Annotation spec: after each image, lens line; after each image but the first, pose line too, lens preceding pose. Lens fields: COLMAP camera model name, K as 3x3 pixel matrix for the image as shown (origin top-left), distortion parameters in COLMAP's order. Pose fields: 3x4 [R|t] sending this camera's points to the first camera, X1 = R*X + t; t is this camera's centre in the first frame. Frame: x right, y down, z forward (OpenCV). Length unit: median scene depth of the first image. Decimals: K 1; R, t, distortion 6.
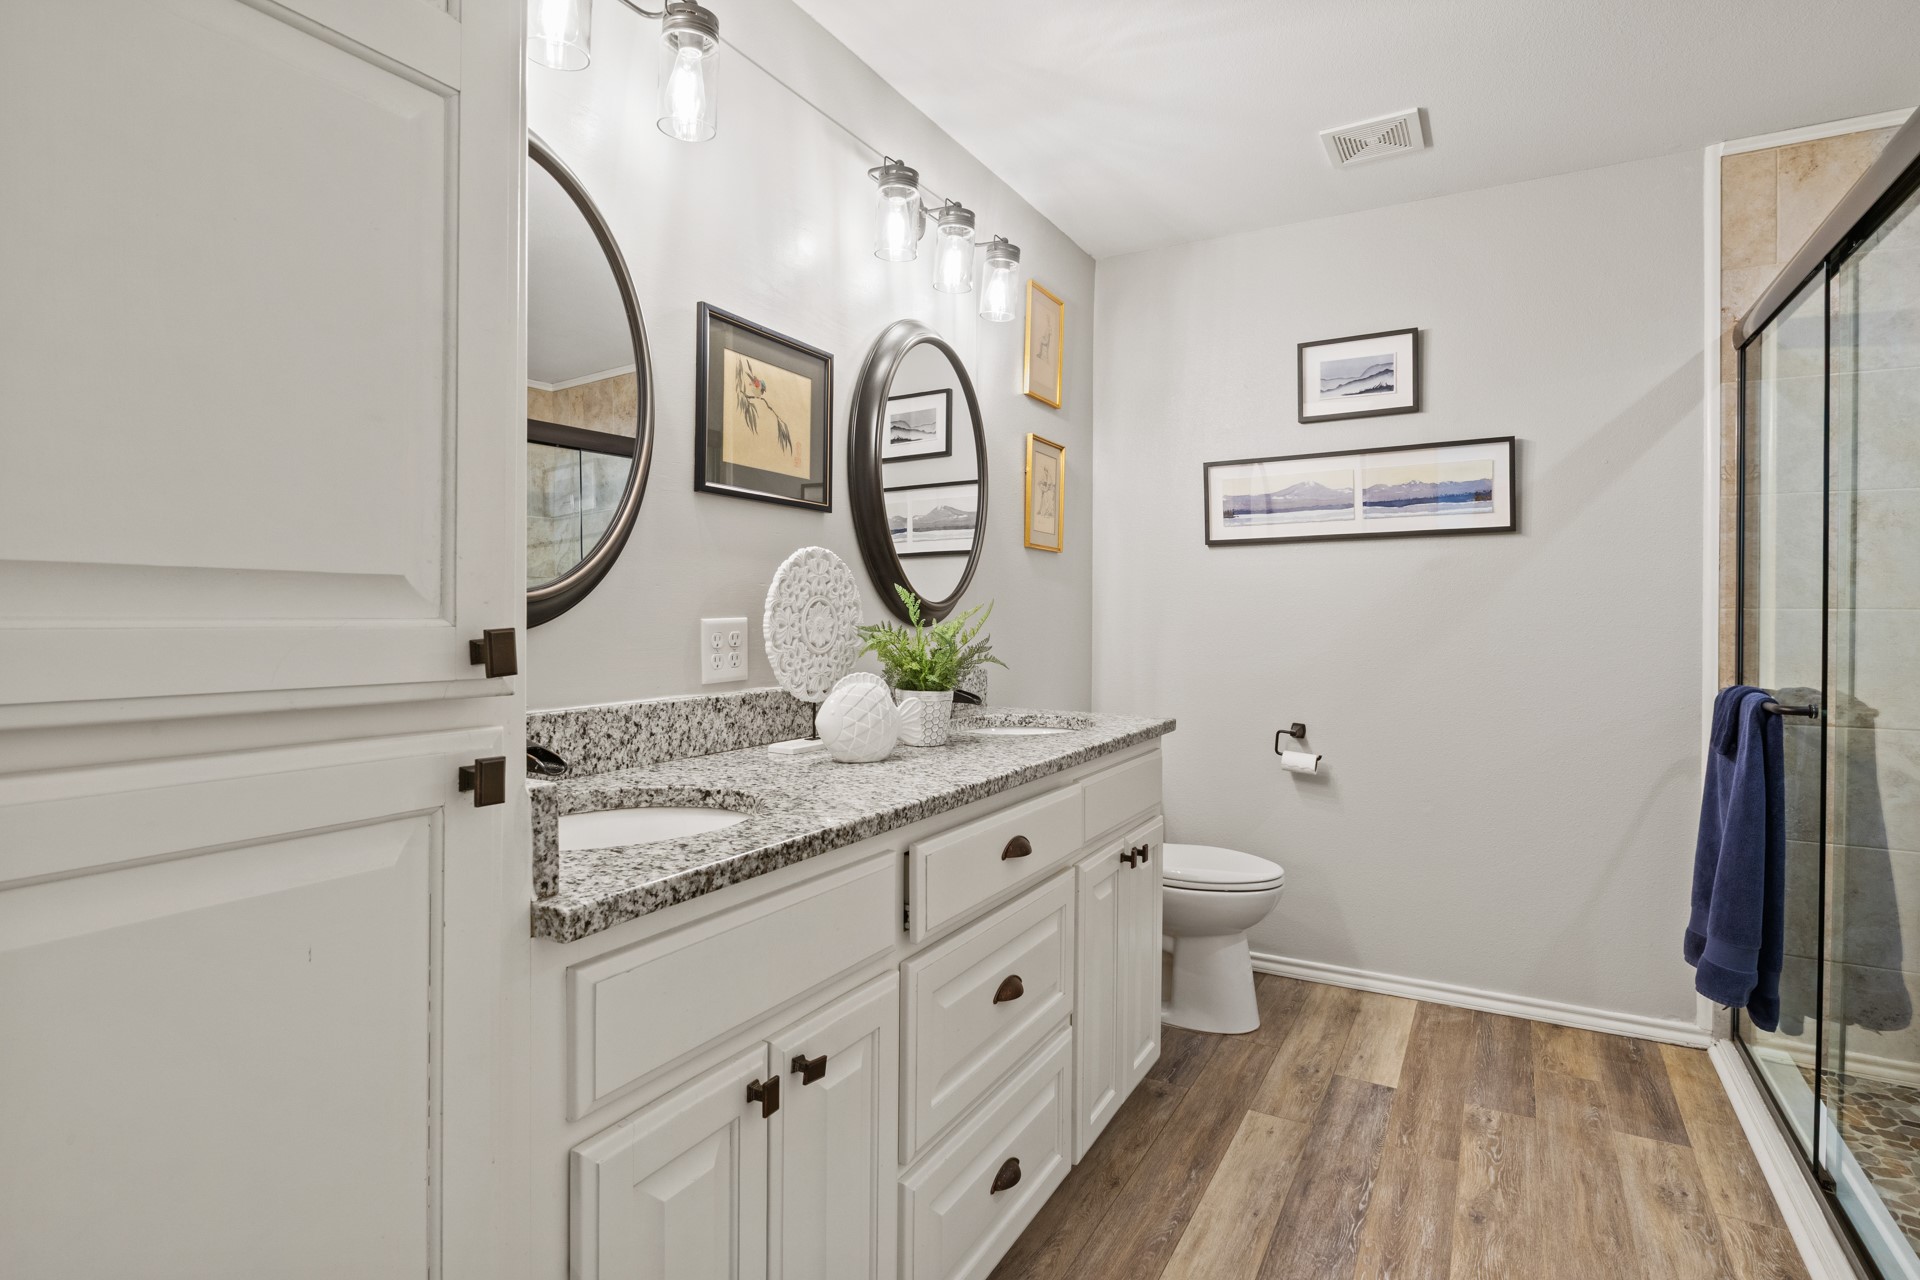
lens RADIAL K [[972.3, 0, 961.4], [0, 972.3, 628.1], [0, 0, 1]] dist [-0.002653, -0.003364]
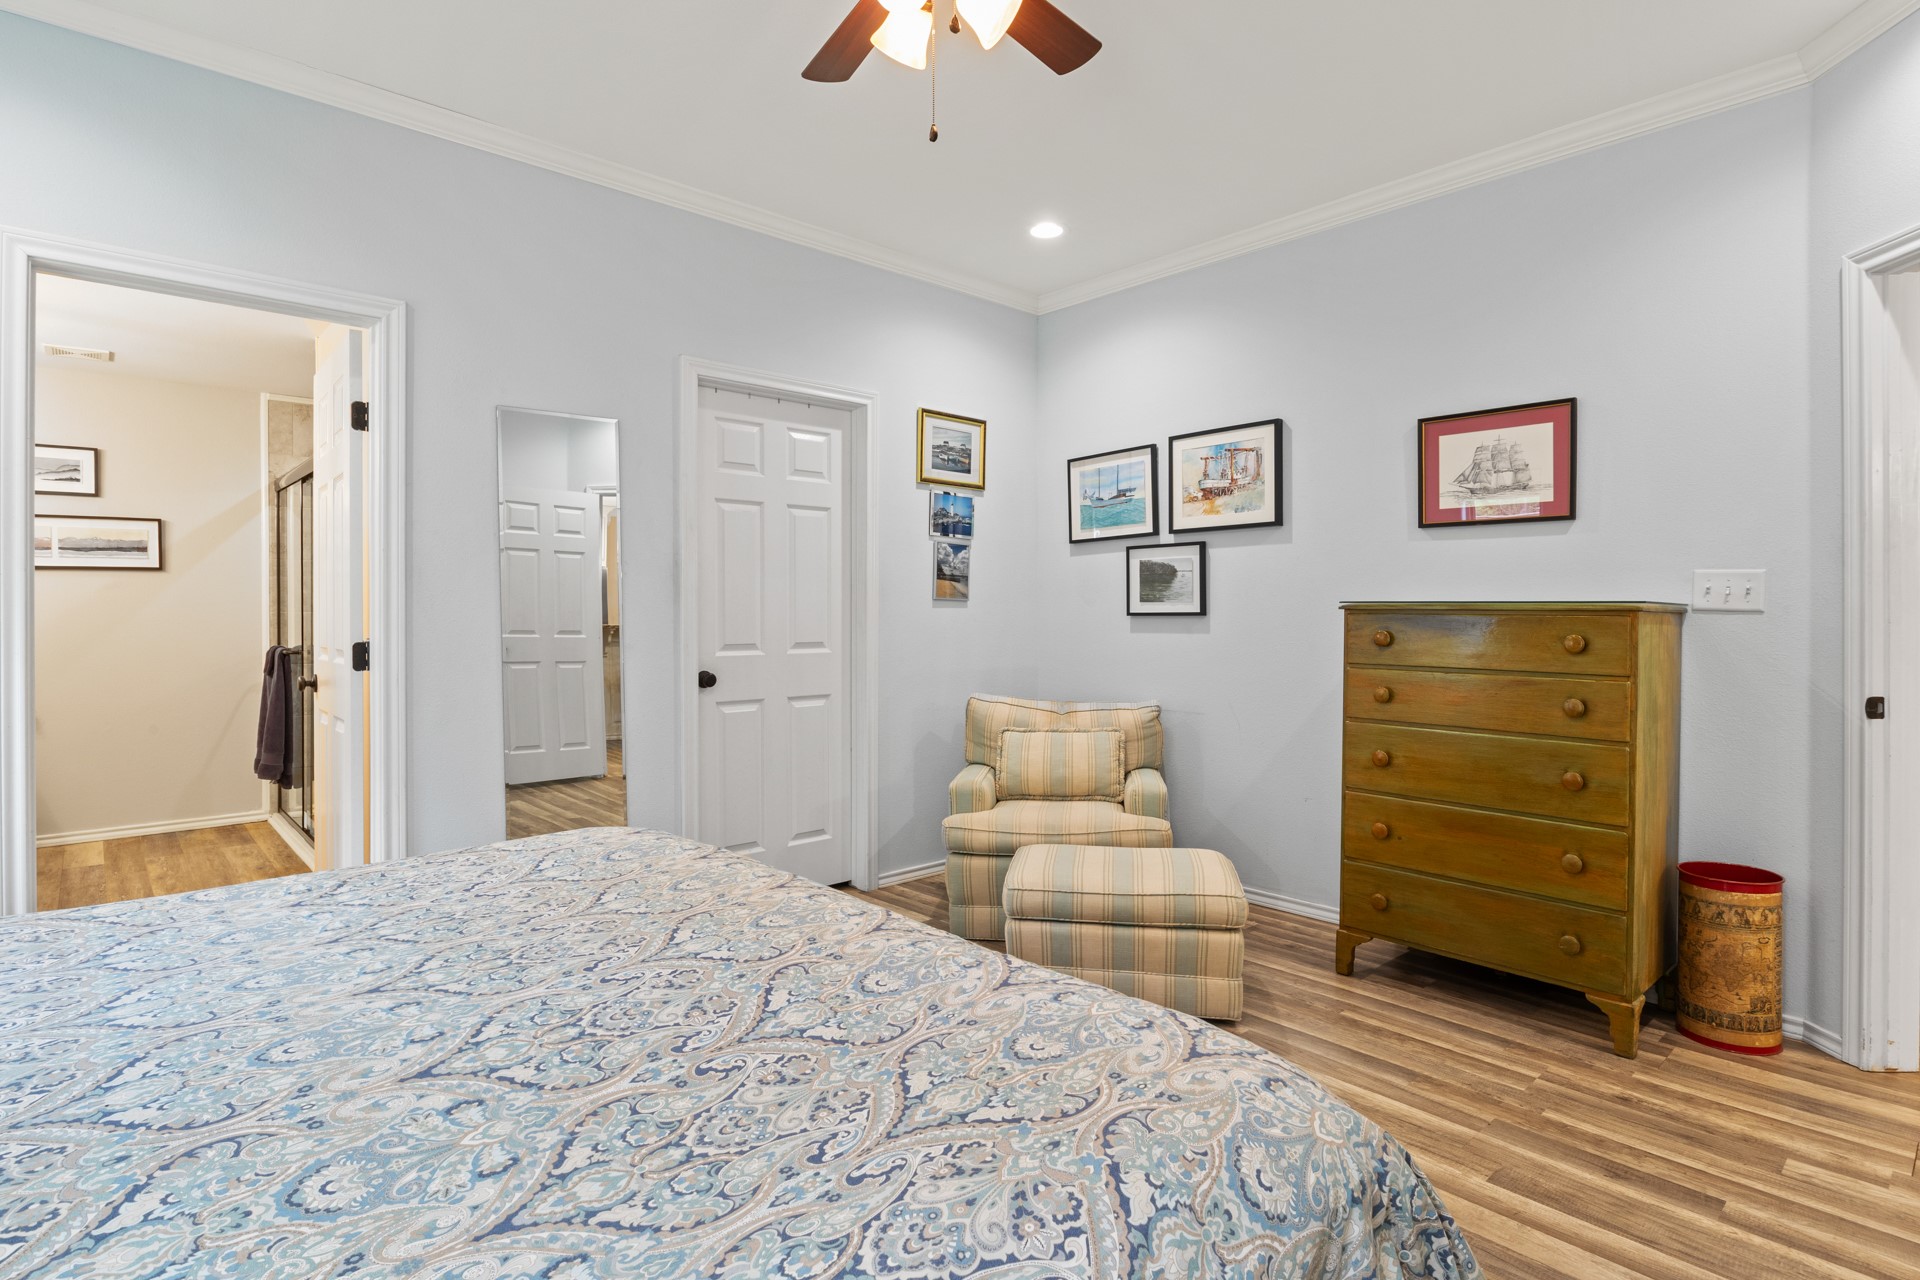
lens RADIAL K [[972.3, 0, 963.6], [0, 972.3, 624.8], [0, 0, 1]] dist [-0.002653, -0.003364]
pose [[0.306010, -0.011315, 0.951961, -0.818596], [0.008313, 0.999923, 0.009213, 0.000667], [-0.951992, 0.005094, 0.306081, -1.156845]]
